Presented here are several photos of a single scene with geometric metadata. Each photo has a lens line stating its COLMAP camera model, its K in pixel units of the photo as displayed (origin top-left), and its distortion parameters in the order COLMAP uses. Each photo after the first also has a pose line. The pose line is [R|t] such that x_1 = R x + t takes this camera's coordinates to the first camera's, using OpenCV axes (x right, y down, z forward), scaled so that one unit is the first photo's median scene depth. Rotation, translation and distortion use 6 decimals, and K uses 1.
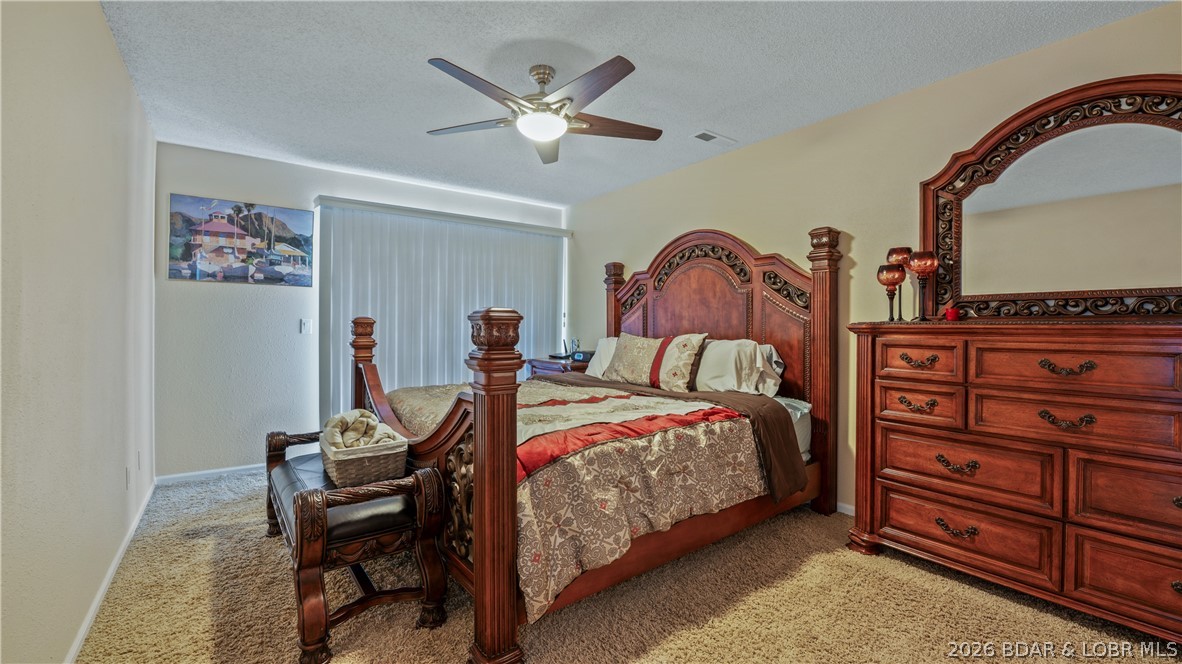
lens RADIAL K [[489.3, 0, 591.5], [0, 489.3, 331.0], [0, 0, 1]] dist [-0.023822, 0.001926]
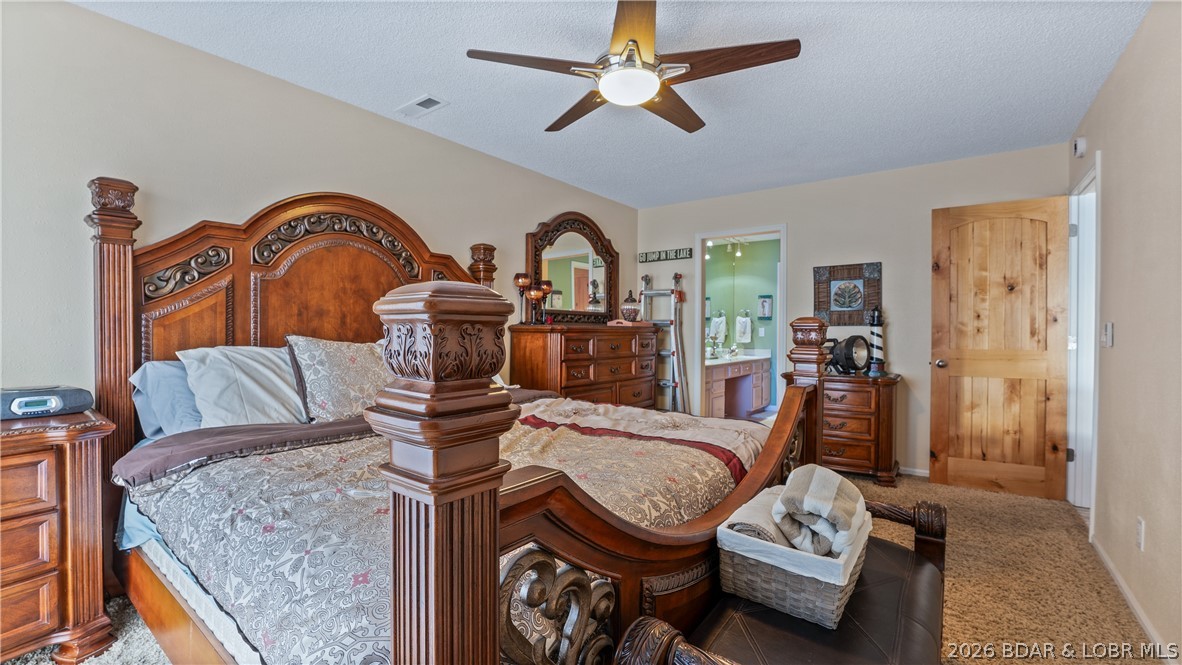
lens RADIAL K [[489.3, 0, 592.4], [0, 489.3, 330.0], [0, 0, 1]] dist [-0.023822, 0.001926]
pose [[-0.284263, -0.009808, 0.958696, -0.764418], [-0.001112, 0.999950, 0.009900, -0.012683], [-0.958746, 0.001749, -0.284260, 1.094794]]
